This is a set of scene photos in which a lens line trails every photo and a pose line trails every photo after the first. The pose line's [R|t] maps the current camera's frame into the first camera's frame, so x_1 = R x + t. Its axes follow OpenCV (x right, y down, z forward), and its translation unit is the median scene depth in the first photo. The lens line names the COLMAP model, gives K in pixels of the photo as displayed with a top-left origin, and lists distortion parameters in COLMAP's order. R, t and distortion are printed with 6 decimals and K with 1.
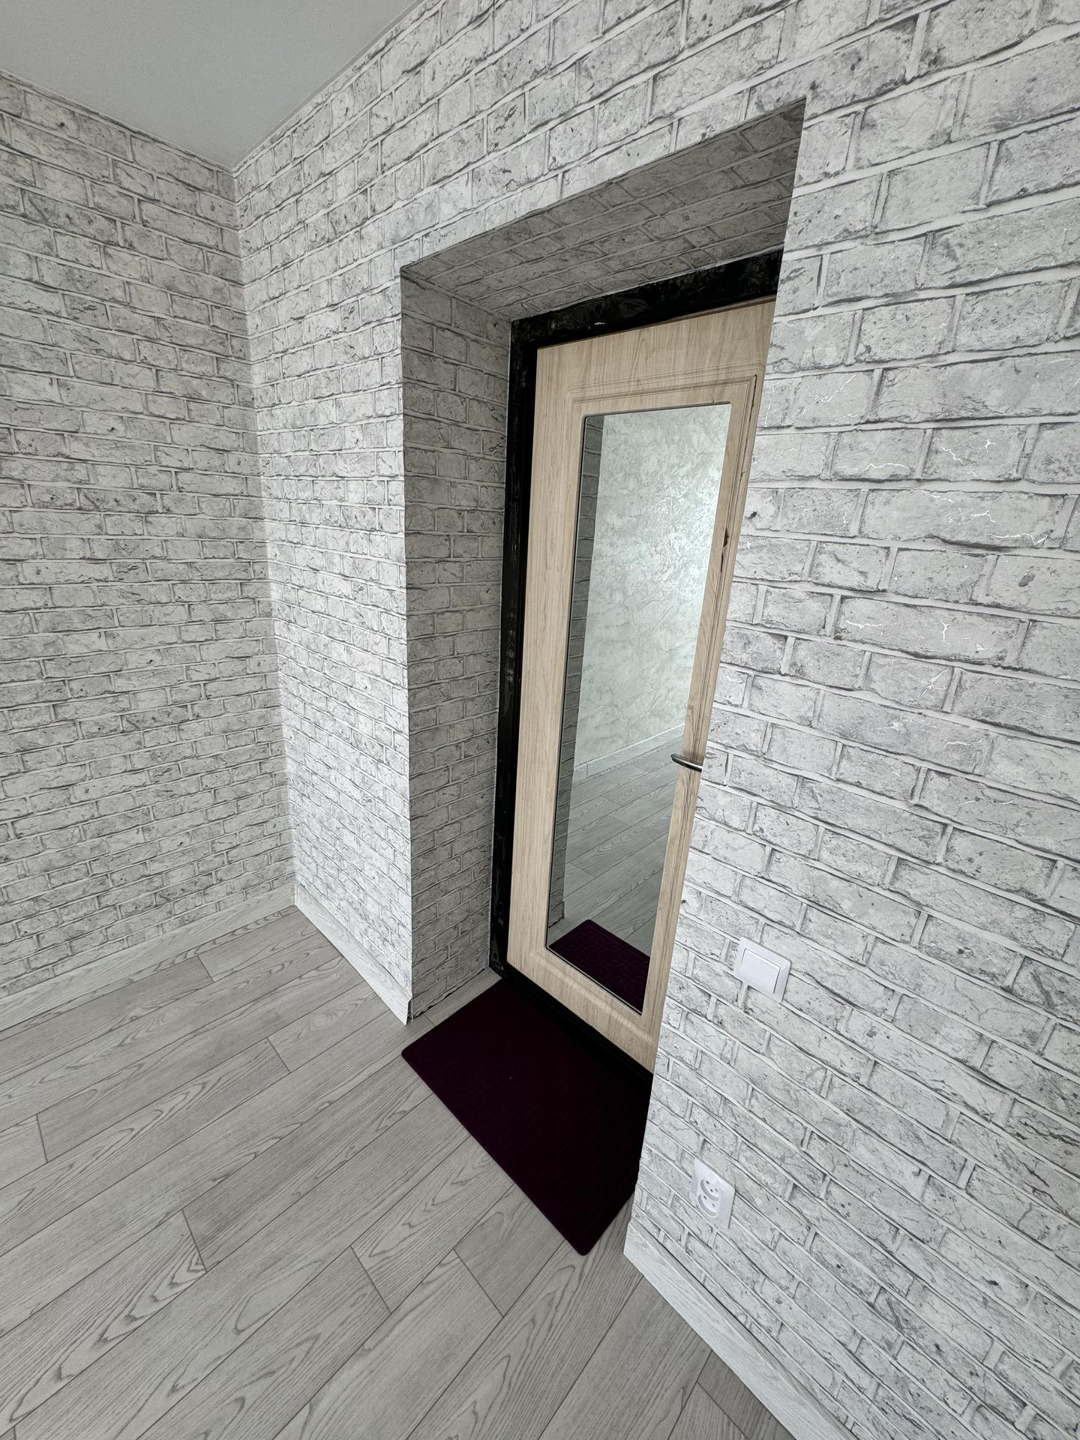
lens RADIAL K [[572.9, 0, 540.7], [0, 572.9, 718.7], [0, 0, 1]] dist [-0.002417, 0.000023]
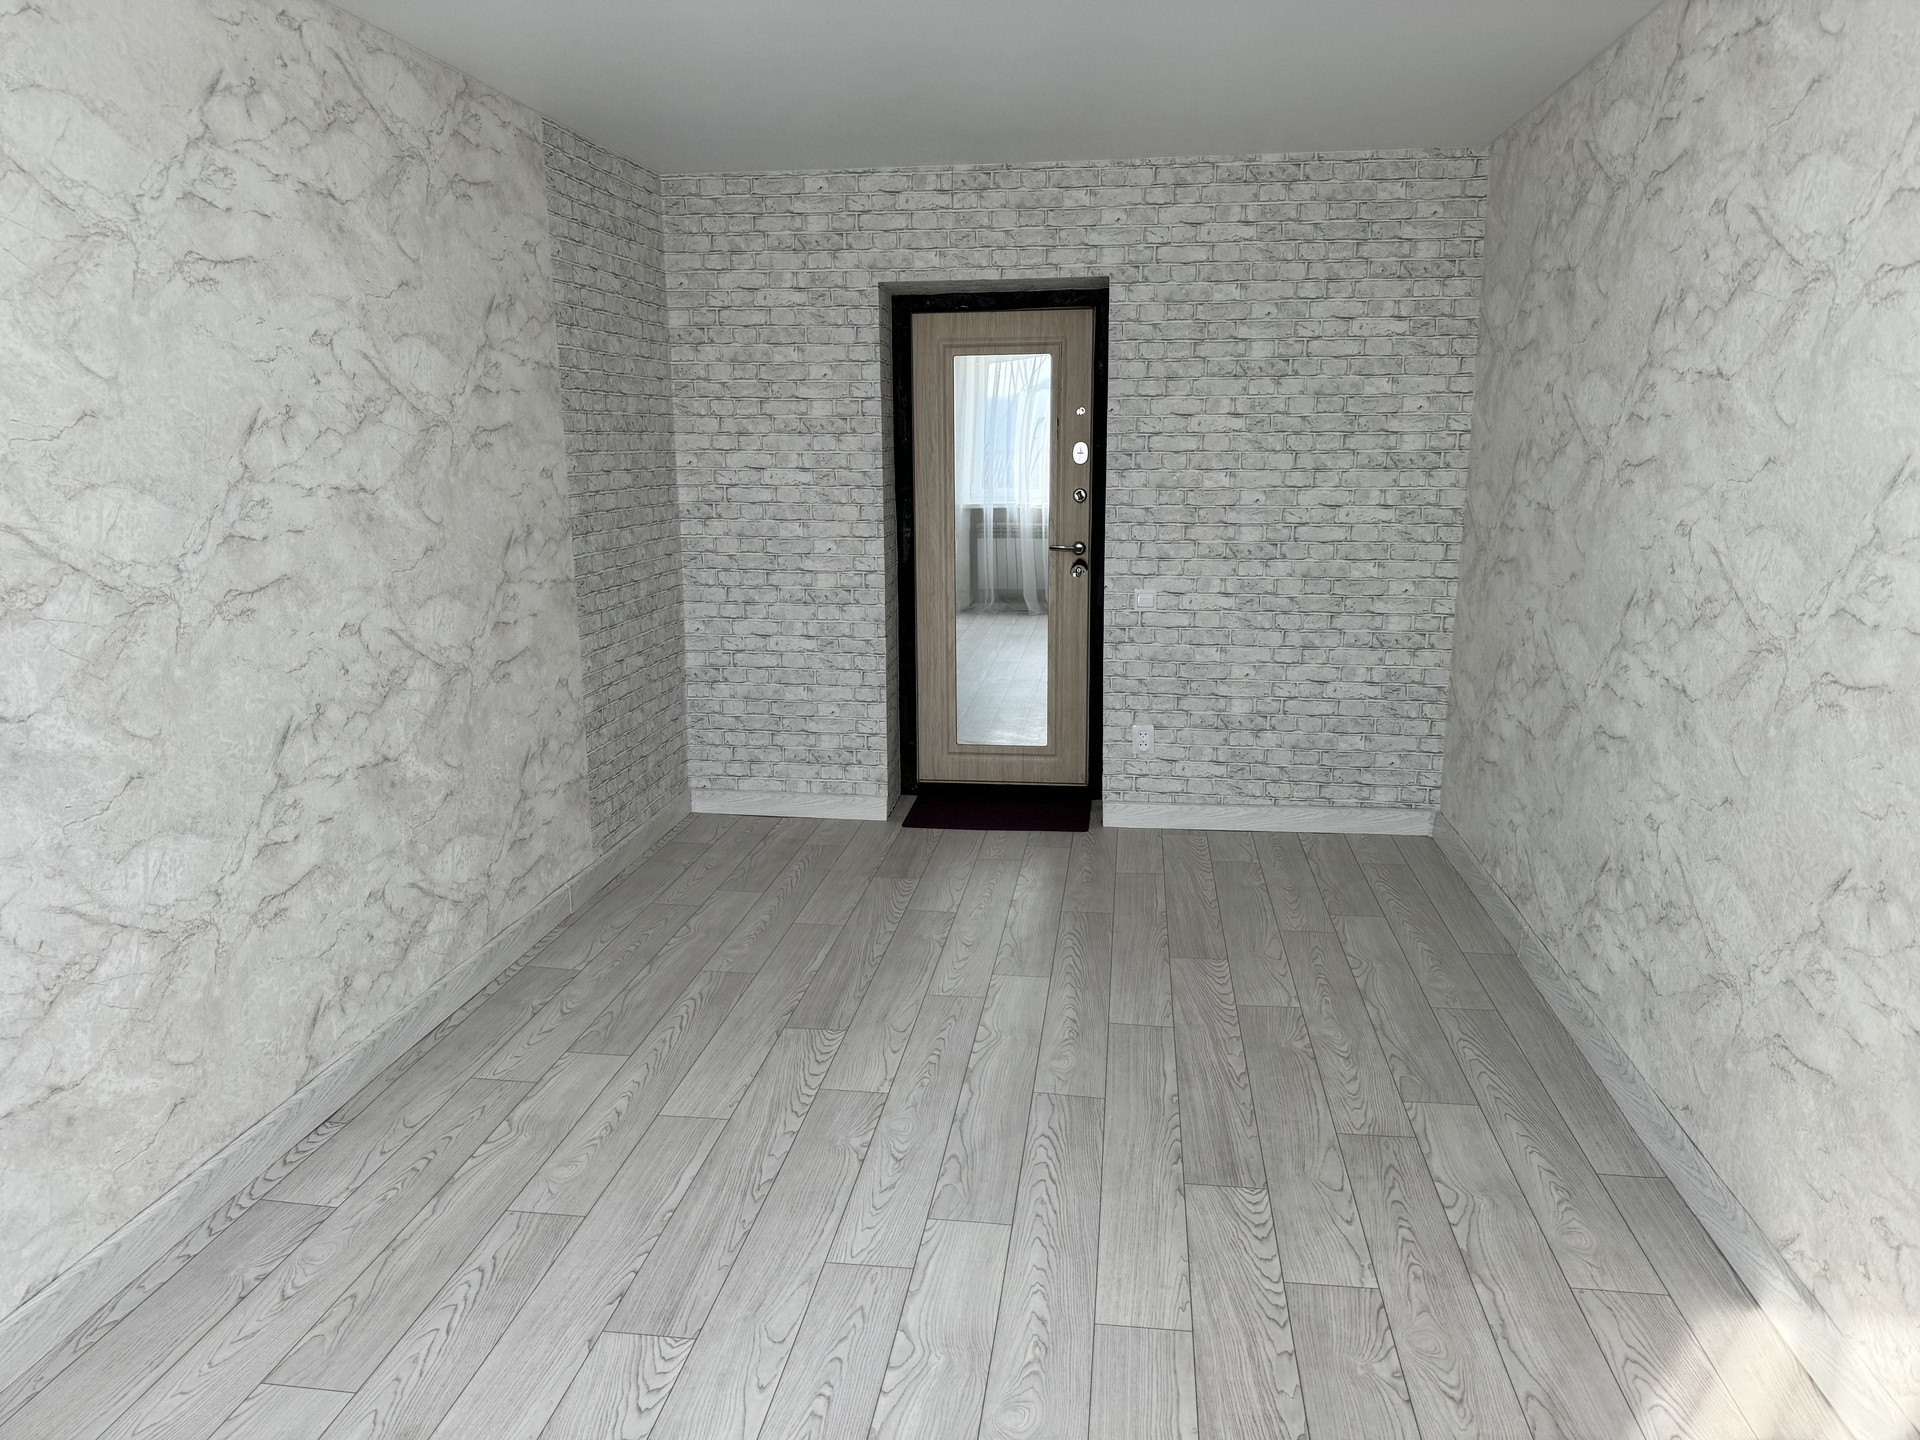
lens RADIAL K [[1339.2, 0, 947.4], [0, 1339.2, 716.8], [0, 0, 1]] dist [0.091557, -0.119721]
pose [[0.809721, -0.182240, 0.557800, -2.301450], [0.242668, 0.969459, -0.035532, 0.611092], [-0.534289, 0.164131, 0.829214, -2.034766]]
